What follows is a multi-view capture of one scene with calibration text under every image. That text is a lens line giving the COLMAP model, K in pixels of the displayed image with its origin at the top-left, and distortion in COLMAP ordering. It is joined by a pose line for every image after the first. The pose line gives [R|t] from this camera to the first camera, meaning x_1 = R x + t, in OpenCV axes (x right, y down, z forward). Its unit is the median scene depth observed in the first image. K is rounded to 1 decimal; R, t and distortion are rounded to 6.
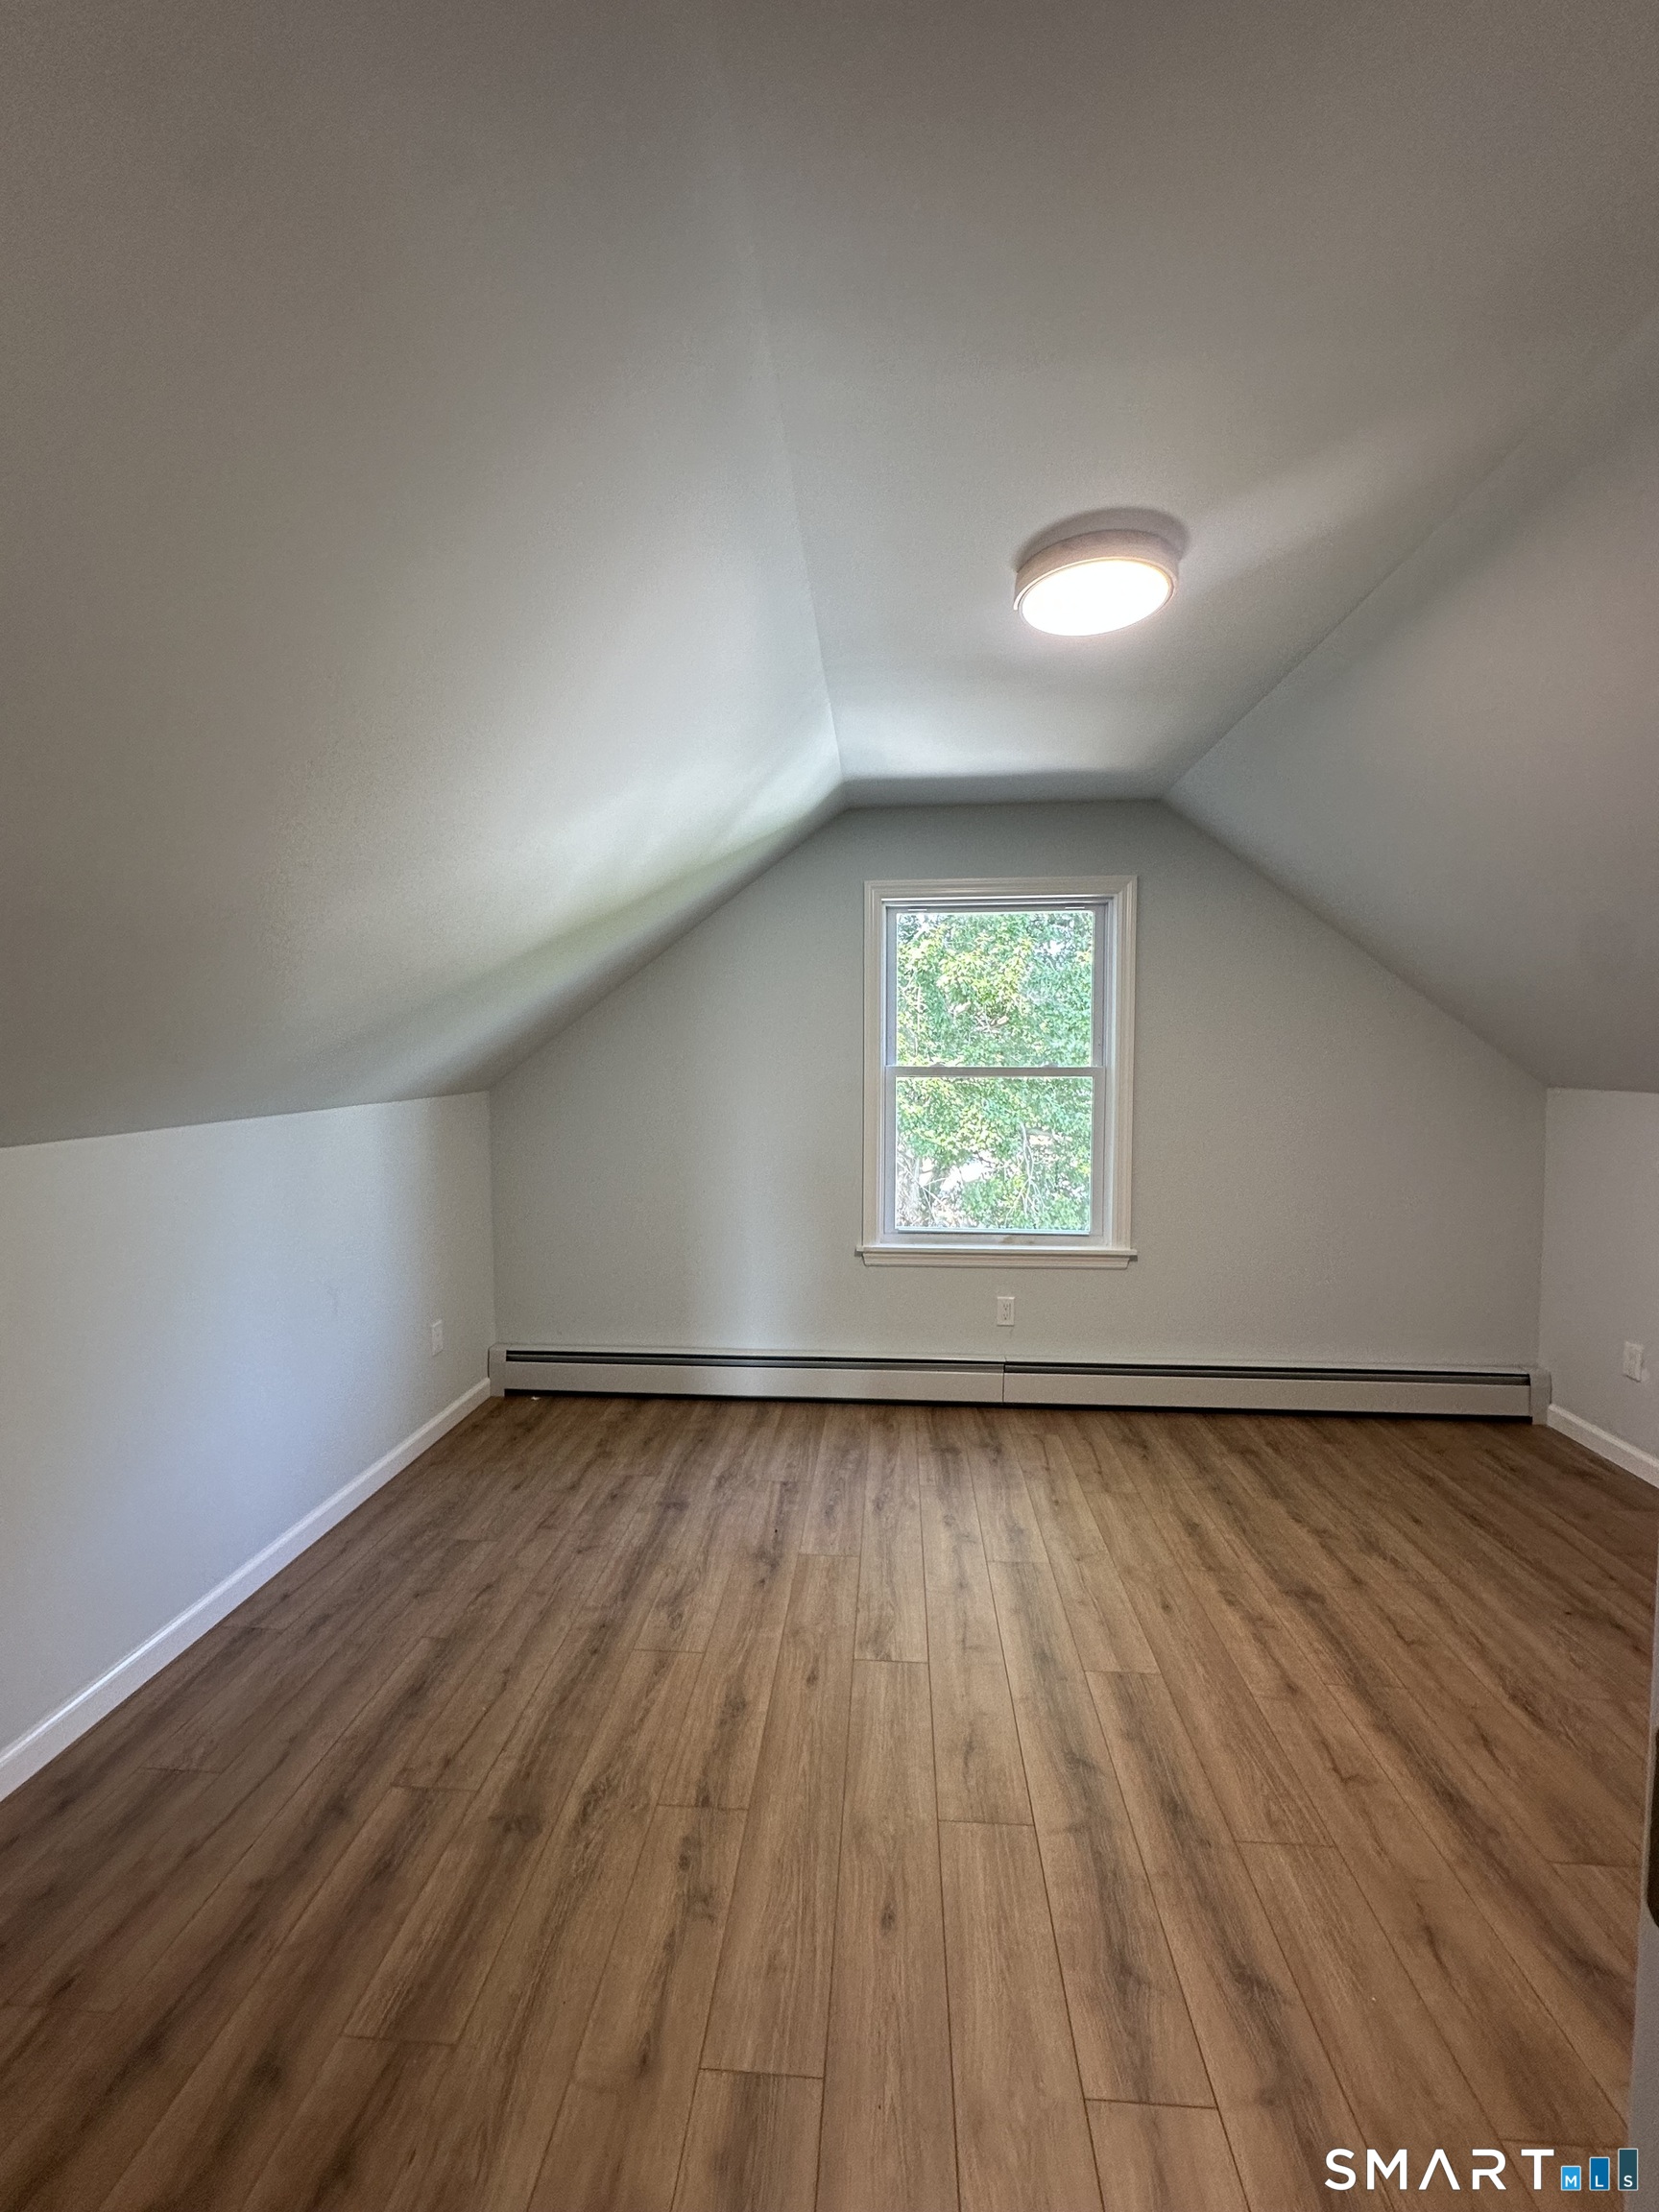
lens RADIAL K [[884.9, 0, 825.7], [0, 884.9, 1104.1], [0, 0, 1]] dist [-0.001940, 0.000003]
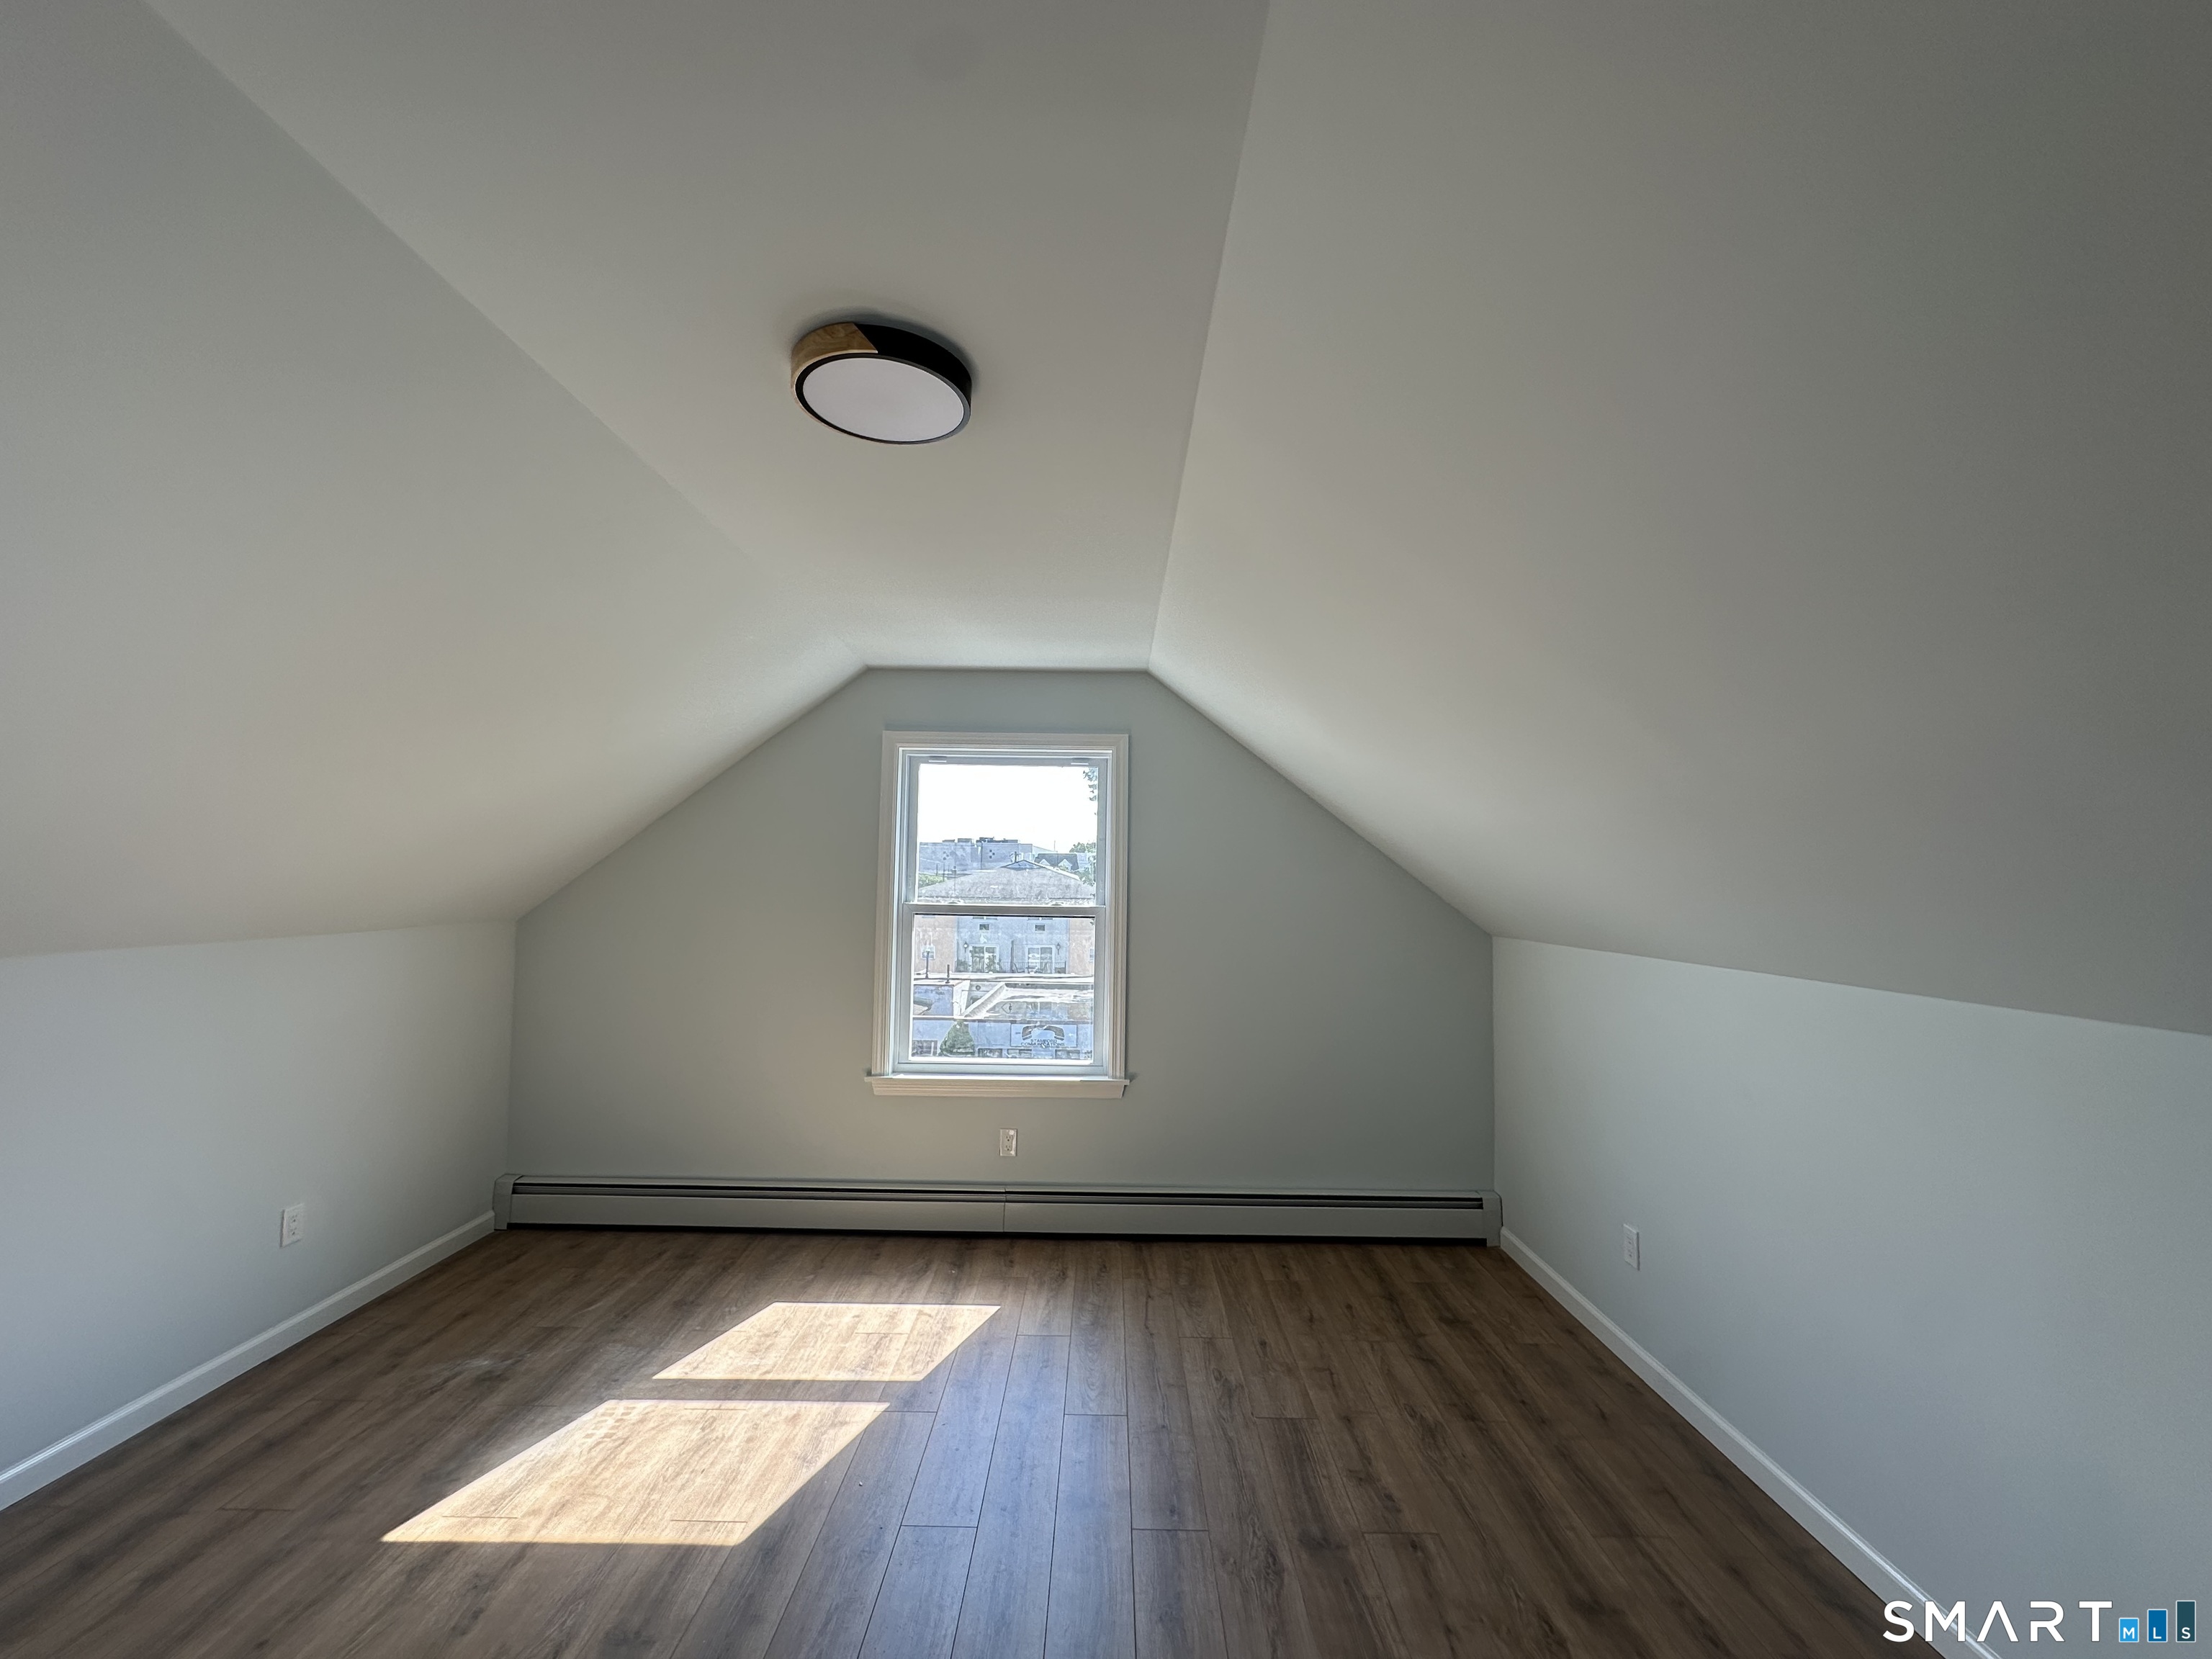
lens RADIAL K [[884.9, 0, 1101.1], [0, 884.9, 844.9], [0, 0, 1]] dist [-0.001940, 0.000003]
pose [[0.998236, 0.014332, 0.057607, 0.251916], [-0.009026, 0.995779, -0.091340, -0.019546], [-0.058673, 0.090659, 0.994152, -0.078480]]
